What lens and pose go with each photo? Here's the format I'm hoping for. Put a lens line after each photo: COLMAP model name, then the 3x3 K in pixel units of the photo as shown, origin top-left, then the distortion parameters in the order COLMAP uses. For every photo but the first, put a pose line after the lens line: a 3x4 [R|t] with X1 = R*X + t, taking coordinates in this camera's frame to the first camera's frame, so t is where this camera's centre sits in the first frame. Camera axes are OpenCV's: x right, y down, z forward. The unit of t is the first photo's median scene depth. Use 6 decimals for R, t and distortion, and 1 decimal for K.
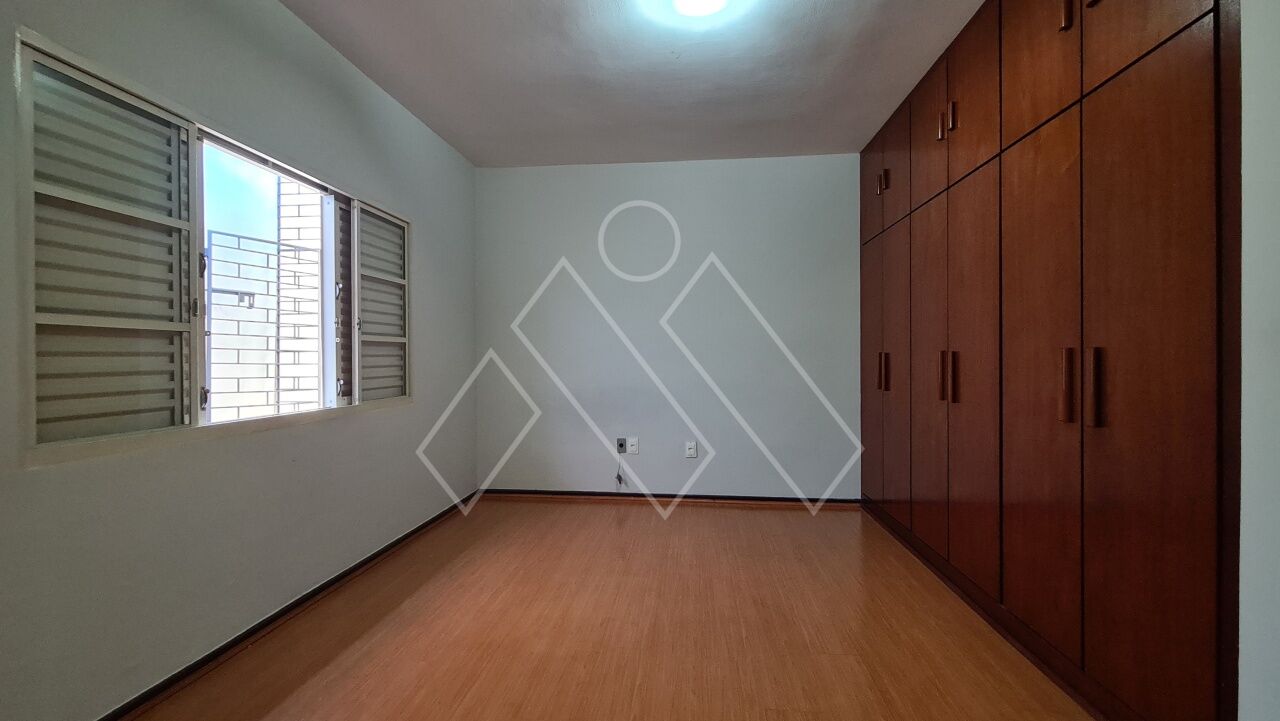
lens RADIAL K [[550.5, 0, 620.2], [0, 550.5, 360.8], [0, 0, 1]] dist [0.001941, -0.000075]
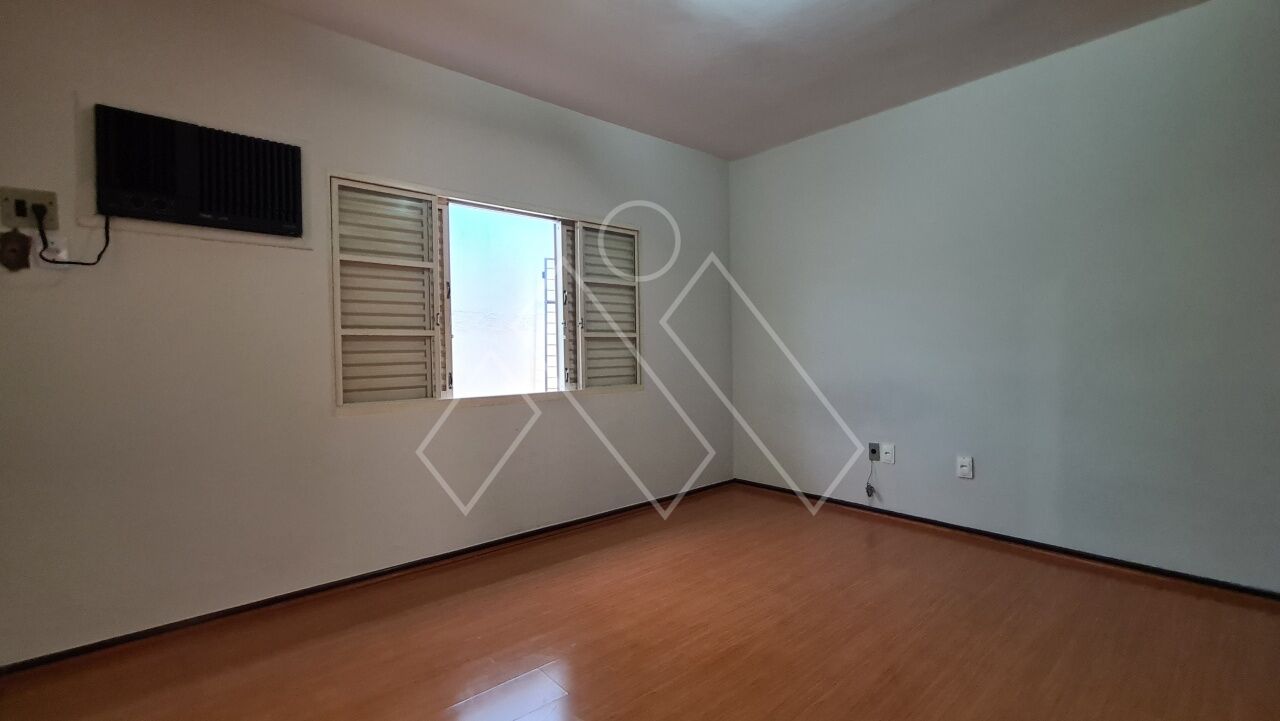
lens RADIAL K [[550.5, 0, 620.2], [0, 550.5, 360.8], [0, 0, 1]] dist [0.001941, -0.000075]
pose [[0.728423, 0.003724, -0.685118, 0.433885], [0.009361, 0.999838, 0.015388, -0.002325], [0.685064, -0.017622, 0.728270, 0.180126]]
